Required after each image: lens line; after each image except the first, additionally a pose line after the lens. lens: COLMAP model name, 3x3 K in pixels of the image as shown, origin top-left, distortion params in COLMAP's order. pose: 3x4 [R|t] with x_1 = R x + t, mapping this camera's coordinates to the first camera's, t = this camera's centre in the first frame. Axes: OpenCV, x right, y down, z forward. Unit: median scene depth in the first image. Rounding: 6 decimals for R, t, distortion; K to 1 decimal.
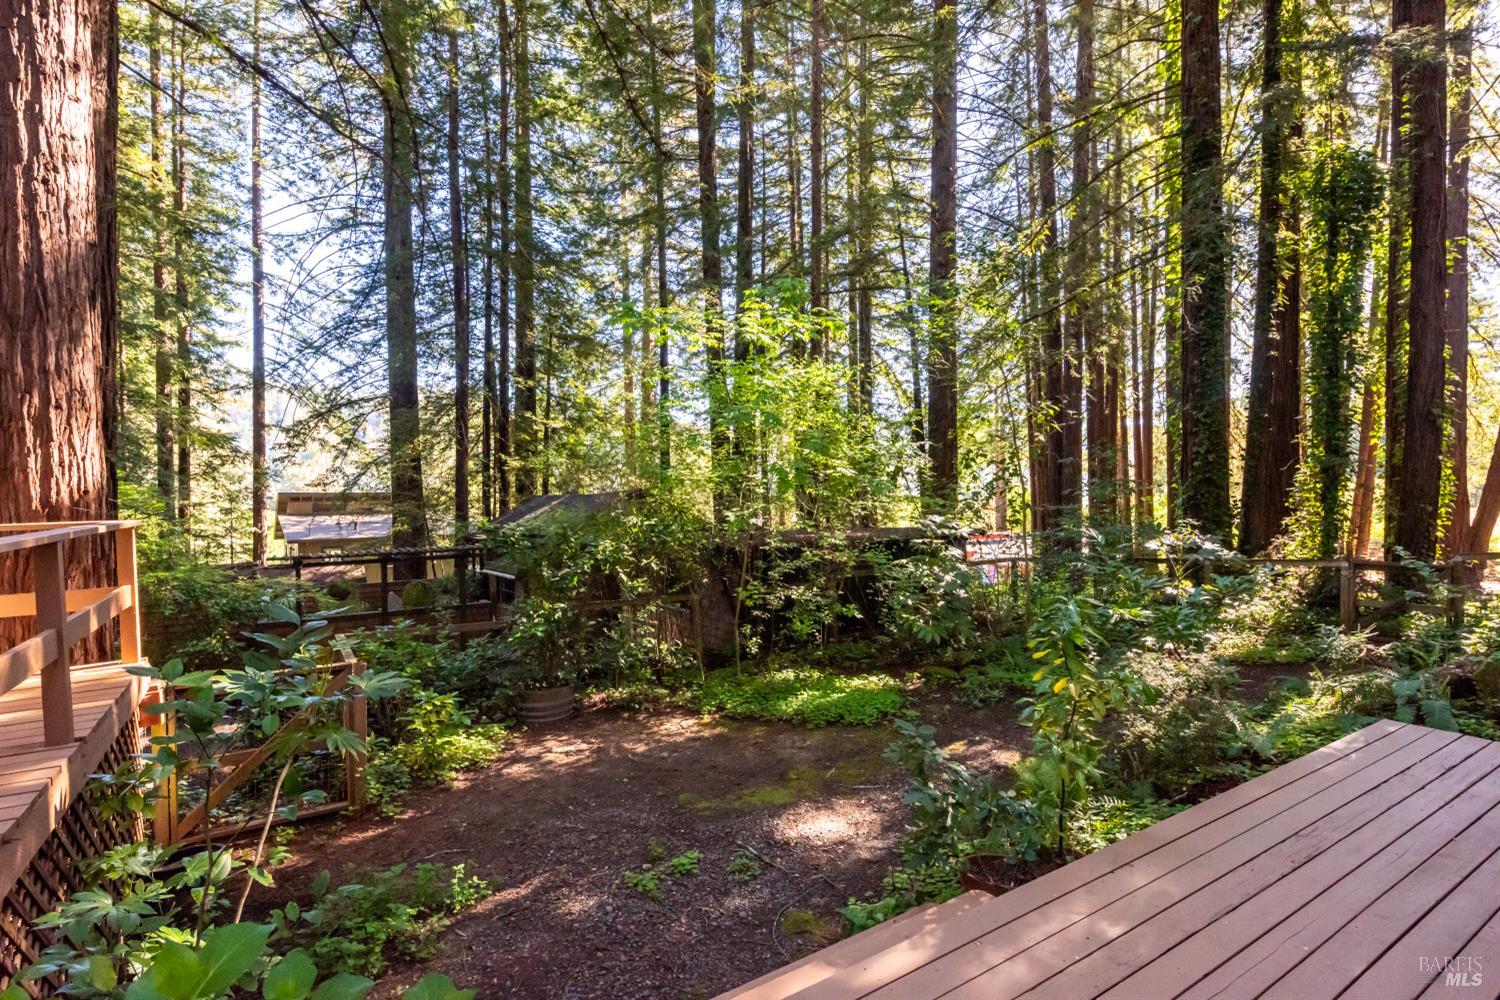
lens RADIAL K [[728.7, 0, 752.8], [0, 728.7, 517.5], [0, 0, 1]] dist [0.001391, -0.001744]
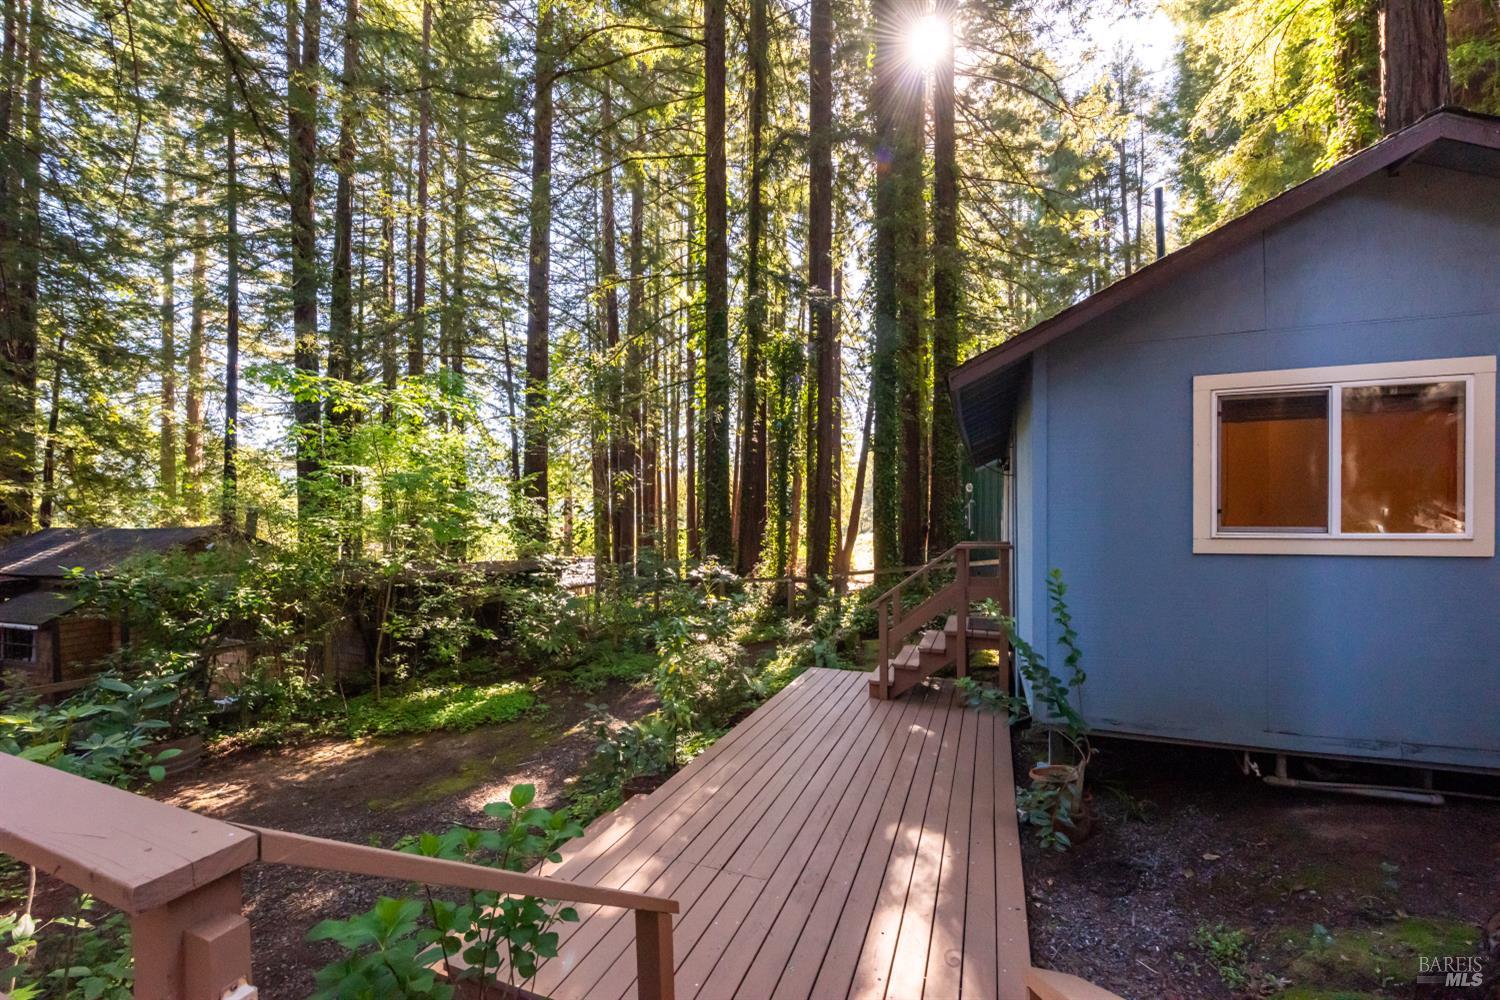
lens RADIAL K [[621.0, 0, 745.2], [0, 621.0, 520.5], [0, 0, 1]] dist [0.001521, -0.006489]
pose [[0.812281, 0.015516, 0.583060, -0.146198], [0.003451, 0.999501, -0.031405, -0.035676], [-0.583256, 0.027522, 0.811822, -0.146673]]
